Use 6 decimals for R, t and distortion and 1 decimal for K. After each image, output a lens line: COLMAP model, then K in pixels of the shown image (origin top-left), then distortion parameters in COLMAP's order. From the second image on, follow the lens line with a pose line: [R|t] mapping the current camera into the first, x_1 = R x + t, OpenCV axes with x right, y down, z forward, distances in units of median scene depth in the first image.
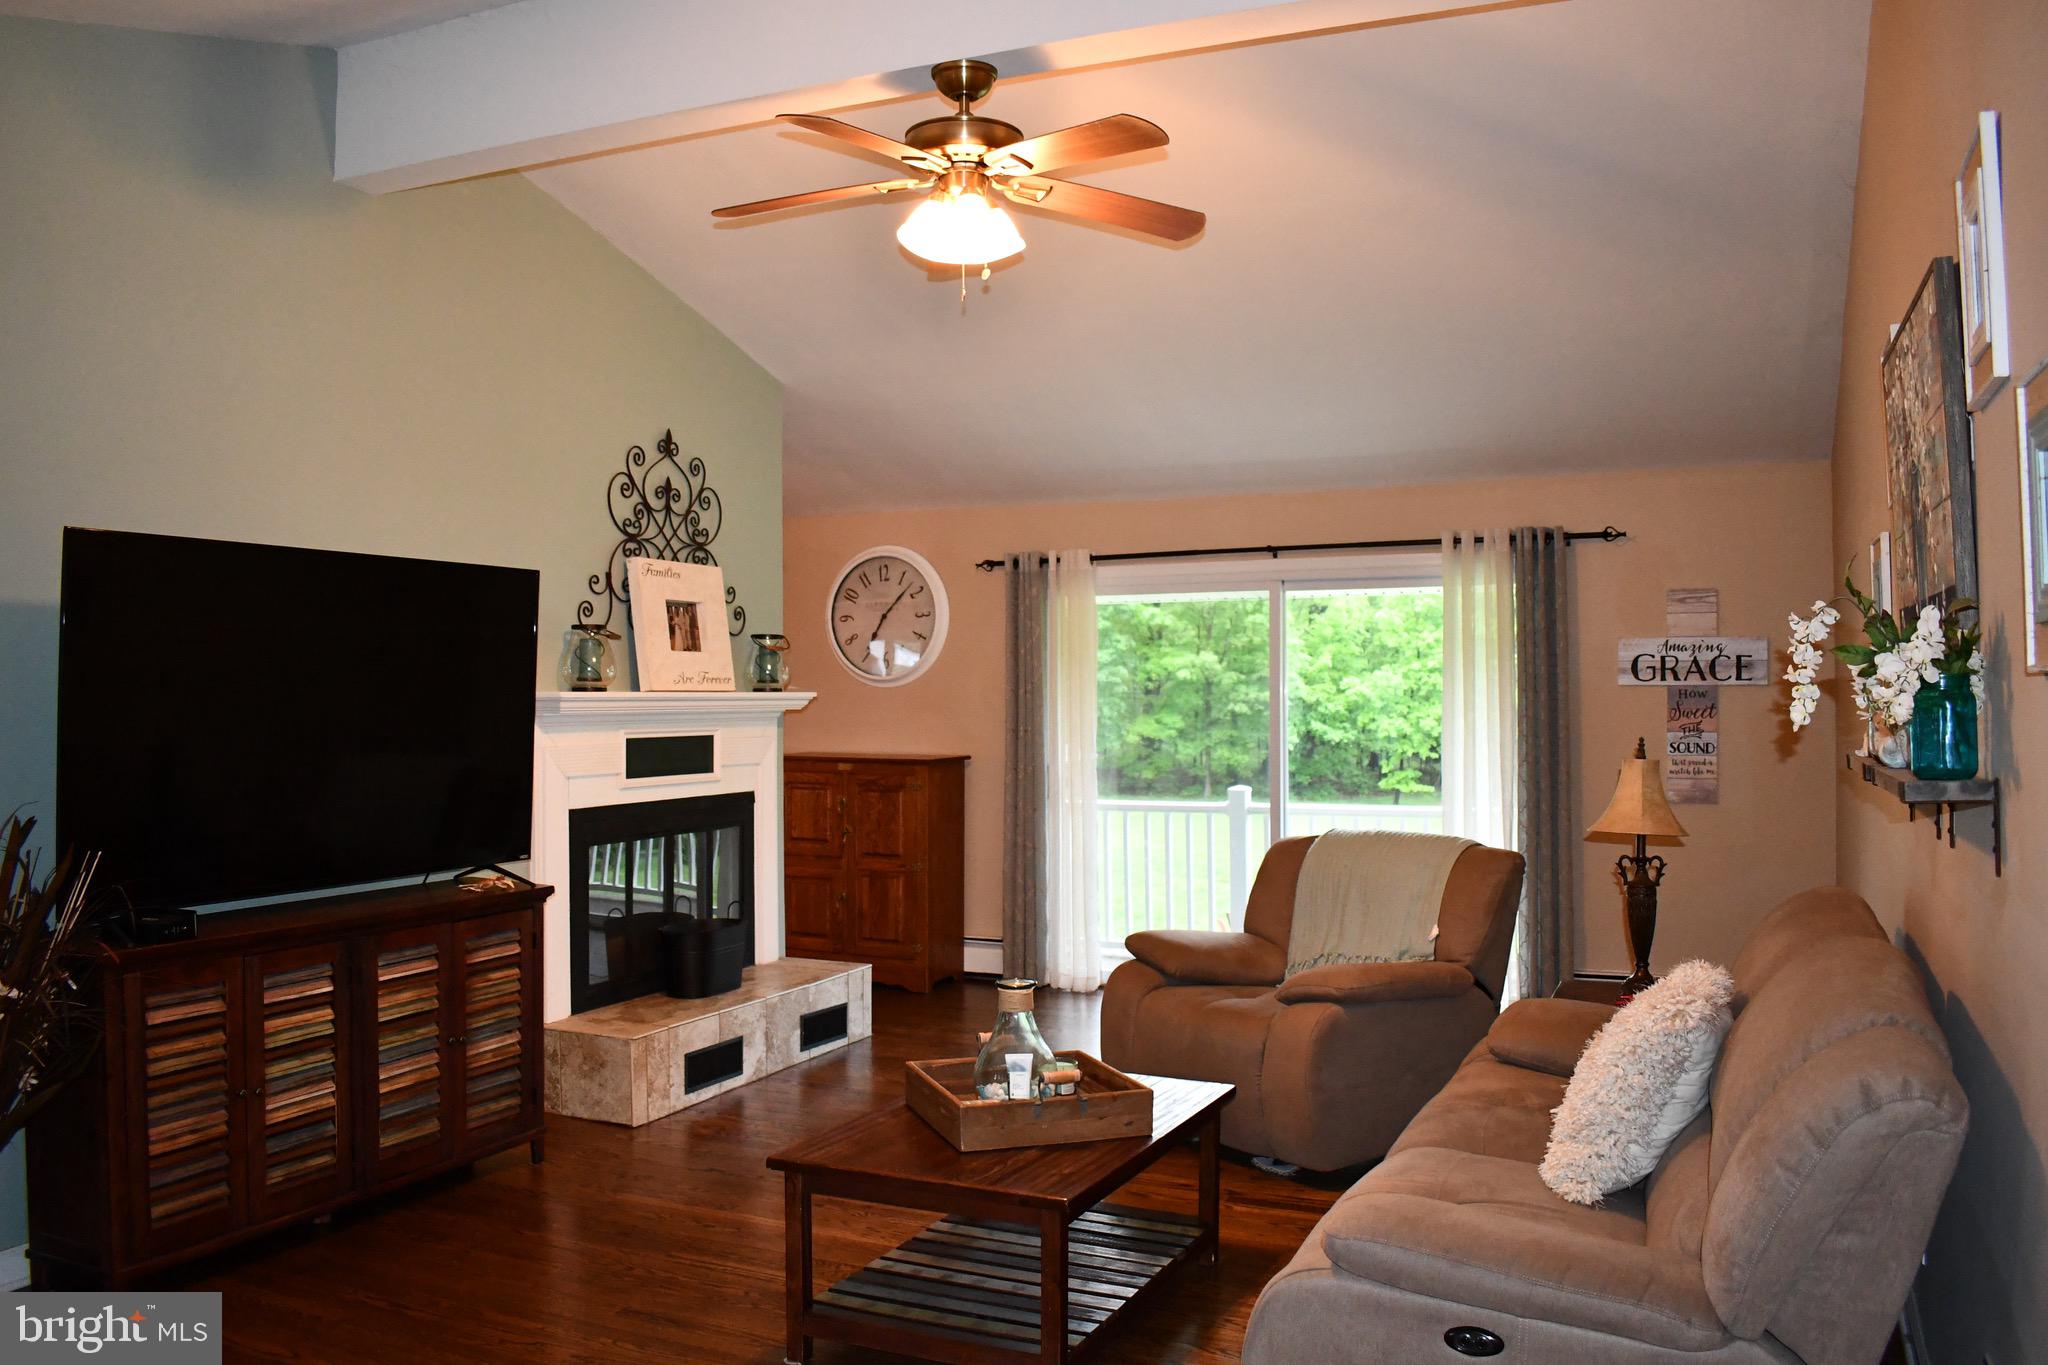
lens RADIAL K [[1604.2, 0, 1014.9], [0, 1604.2, 671.0], [0, 0, 1]] dist [-0.081472, -0.011110]
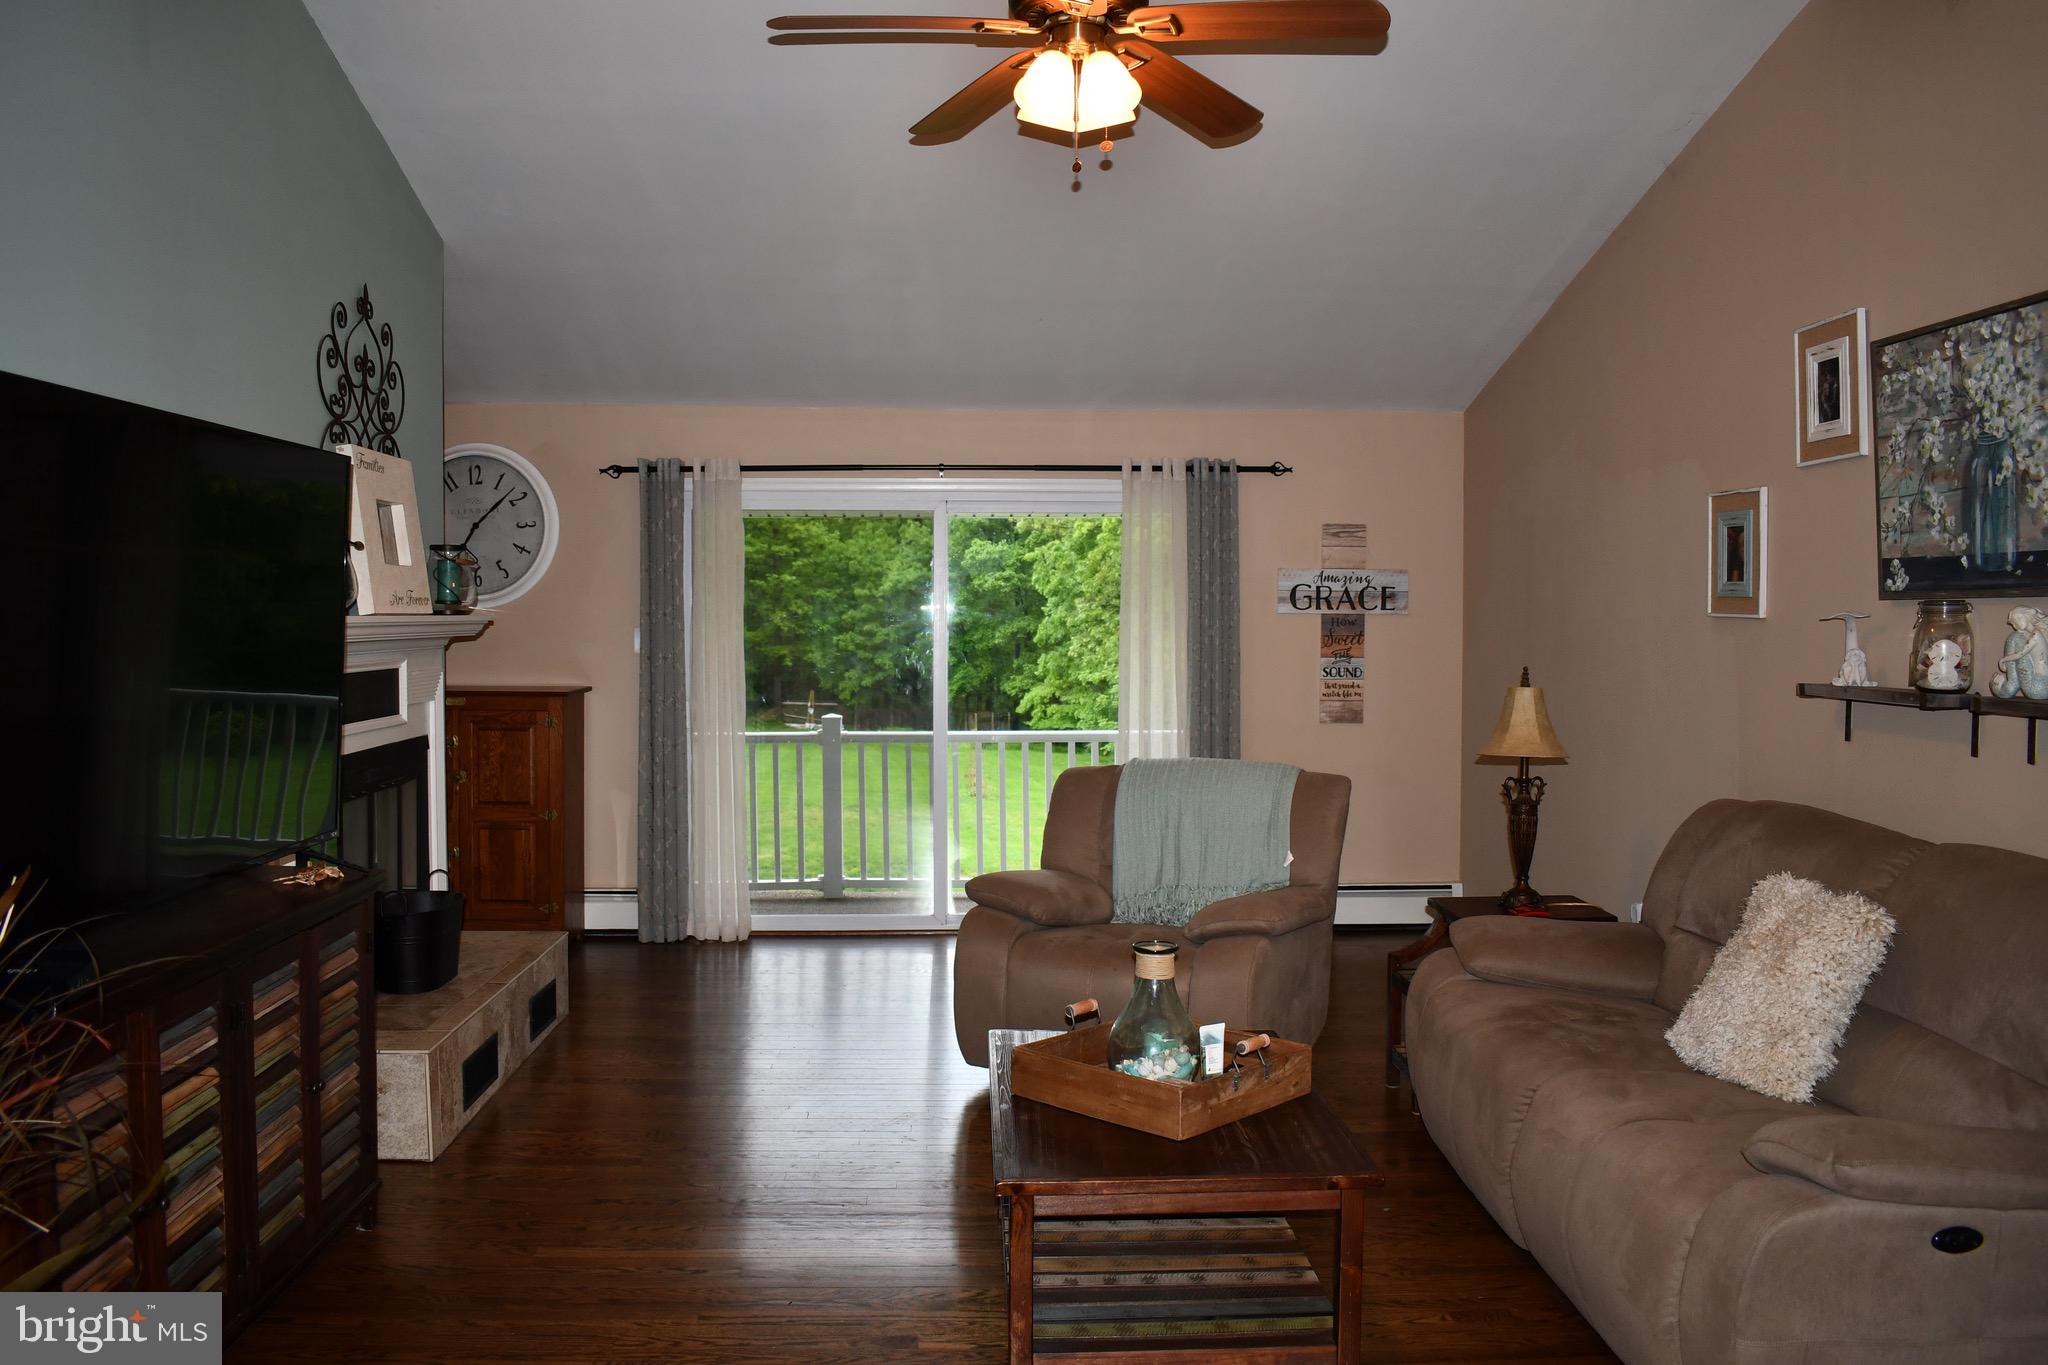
lens RADIAL K [[1604.2, 0, 1022.8], [0, 1604.2, 672.3], [0, 0, 1]] dist [-0.081472, -0.011110]
pose [[0.888236, -0.010246, 0.459273, -0.267220], [-0.013713, 0.998714, 0.048803, -0.001325], [-0.459183, -0.049647, 0.886953, 0.135520]]
